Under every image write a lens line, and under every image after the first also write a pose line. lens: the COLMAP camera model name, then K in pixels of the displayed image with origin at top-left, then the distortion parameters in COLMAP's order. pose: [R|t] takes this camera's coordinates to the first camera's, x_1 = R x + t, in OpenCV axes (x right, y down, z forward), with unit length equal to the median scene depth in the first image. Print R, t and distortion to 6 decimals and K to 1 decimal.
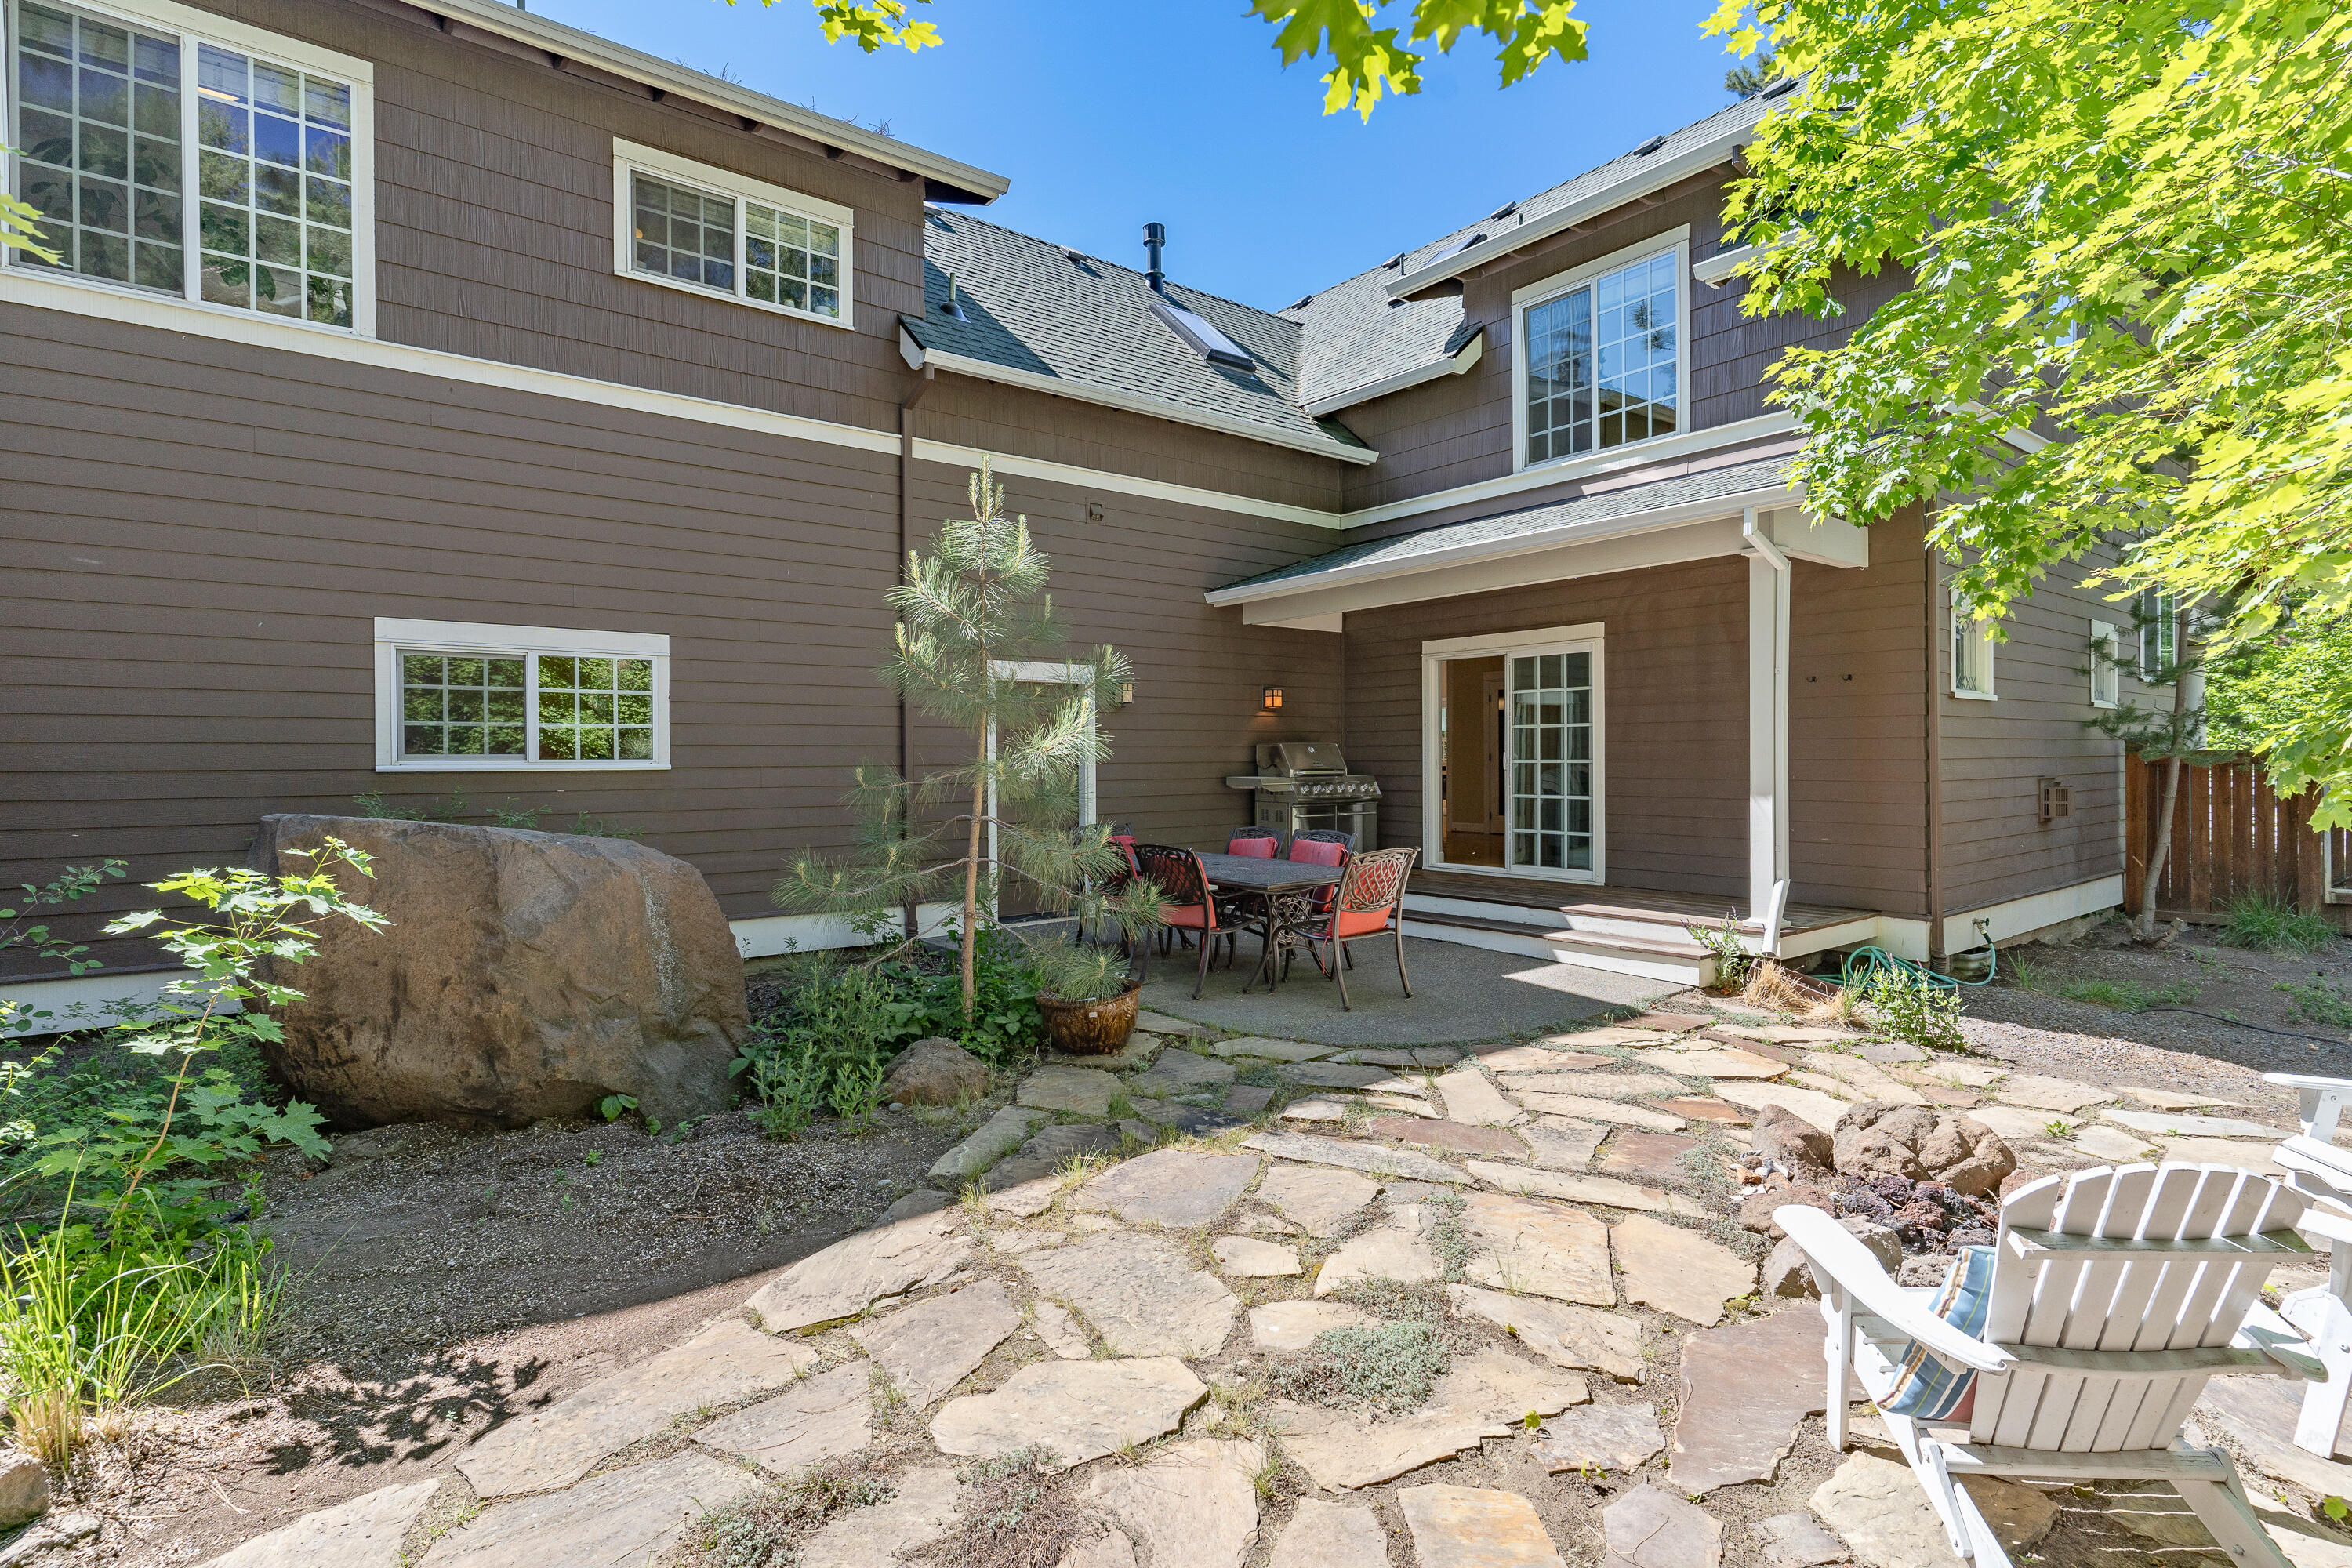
lens RADIAL K [[1165.1, 0, 1262.6], [0, 1165.1, 765.9], [0, 0, 1]] dist [-0.001986, 0.004056]
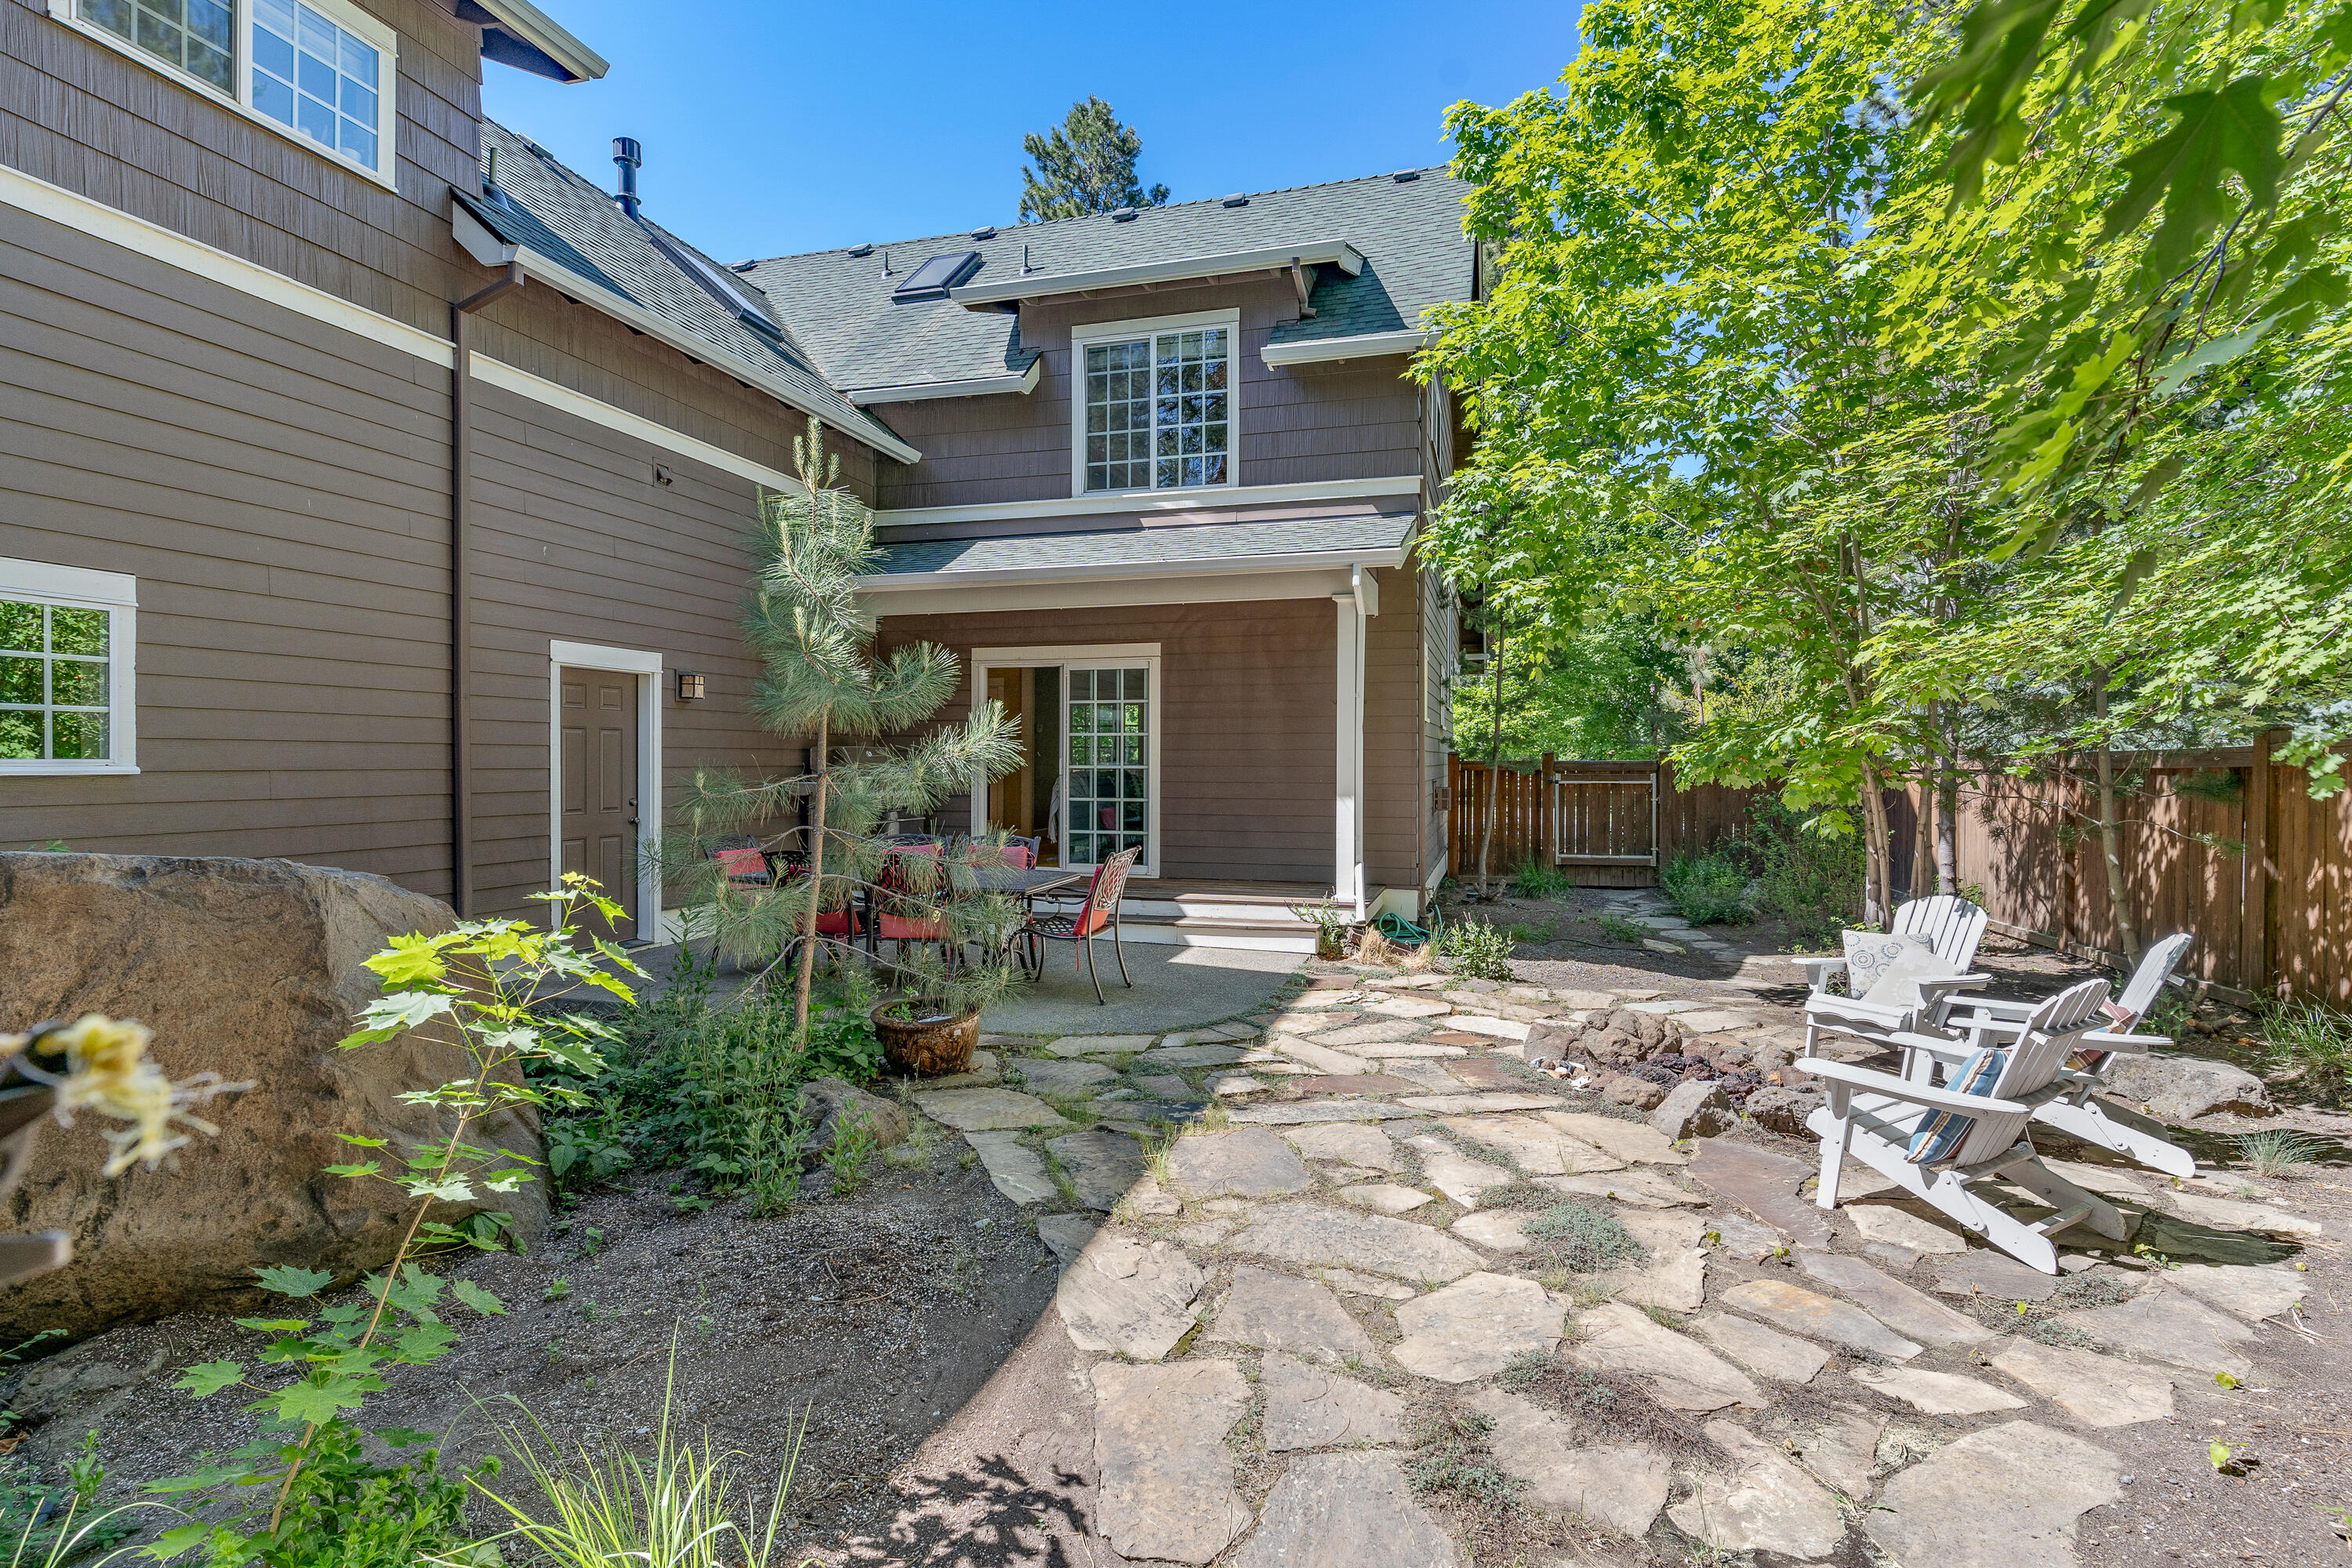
lens RADIAL K [[1165.1, 0, 1199.5], [0, 1165.1, 778.2], [0, 0, 1]] dist [-0.001986, 0.004056]
pose [[0.808343, -0.001717, 0.588709, -0.420579], [-0.001953, 0.999982, 0.005598, 0.000227], [-0.588709, -0.005675, 0.808325, 0.089417]]
